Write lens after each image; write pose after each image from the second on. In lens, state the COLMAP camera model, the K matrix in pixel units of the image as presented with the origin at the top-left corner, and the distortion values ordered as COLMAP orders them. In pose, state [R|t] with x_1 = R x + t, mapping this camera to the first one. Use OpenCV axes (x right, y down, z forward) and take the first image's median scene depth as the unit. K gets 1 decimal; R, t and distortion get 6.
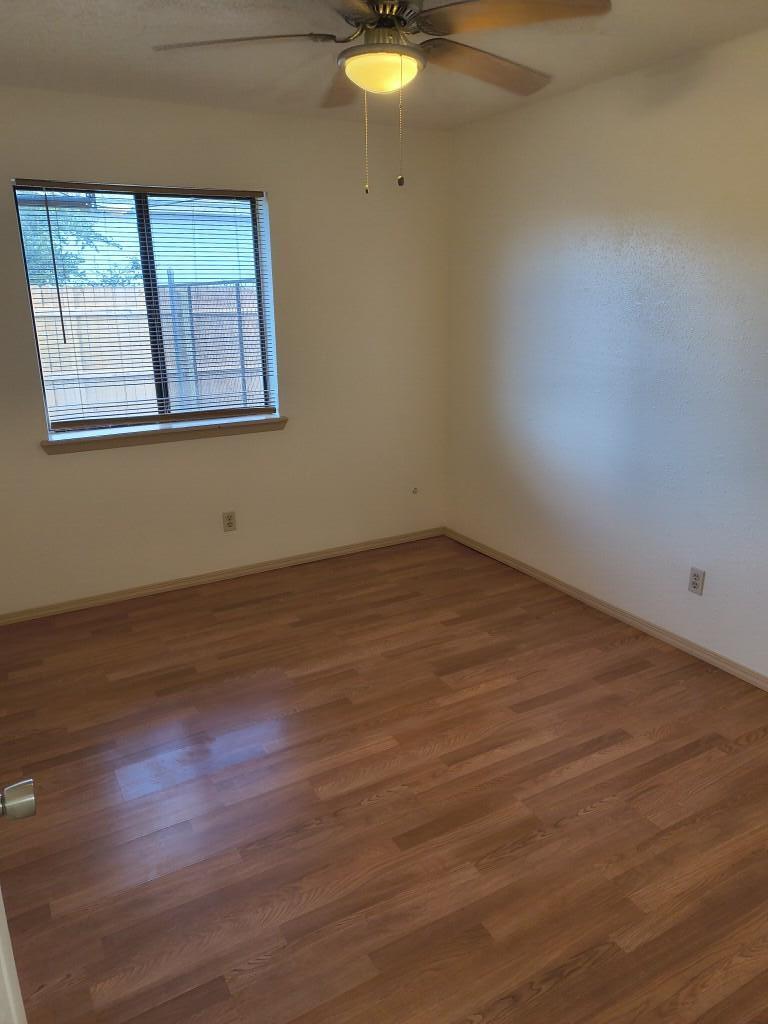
lens RADIAL K [[744.3, 0, 384.0], [0, 744.3, 512.0], [0, 0, 1]] dist [0.080037, -0.063636]
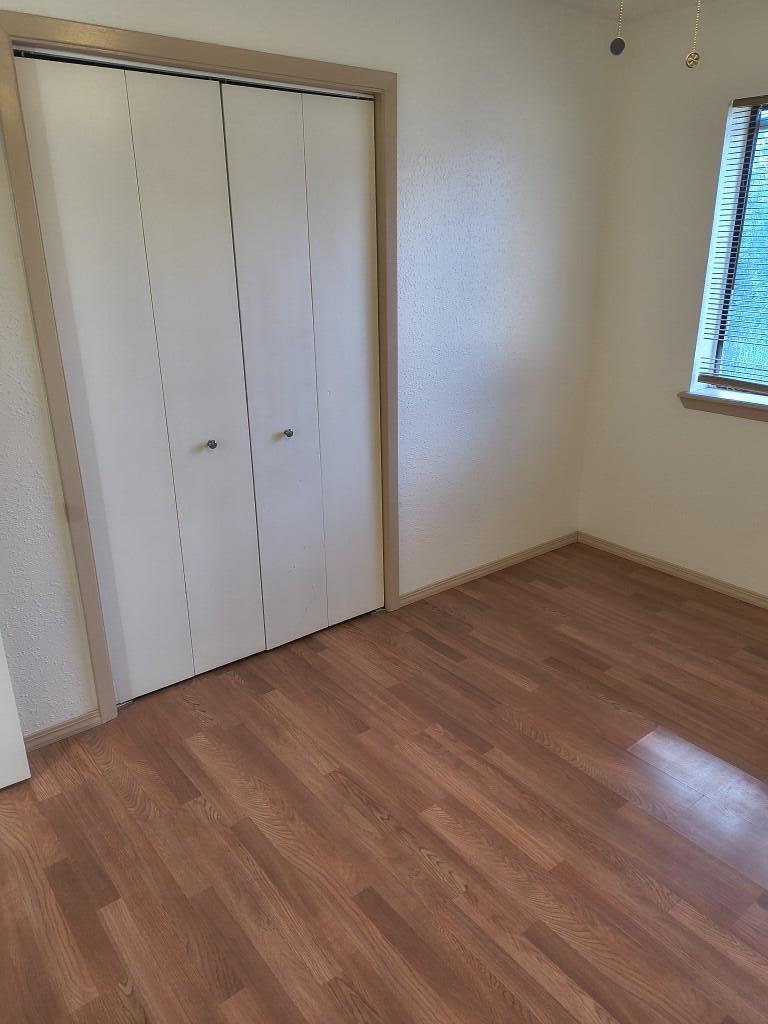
lens RADIAL K [[744.3, 0, 384.0], [0, 744.3, 512.0], [0, 0, 1]] dist [0.080037, -0.063636]
pose [[0.161783, 0.360109, -0.918775, 0.597740], [-0.281312, 0.909239, 0.306837, -0.206052], [0.945880, 0.208821, 0.248403, 0.650625]]
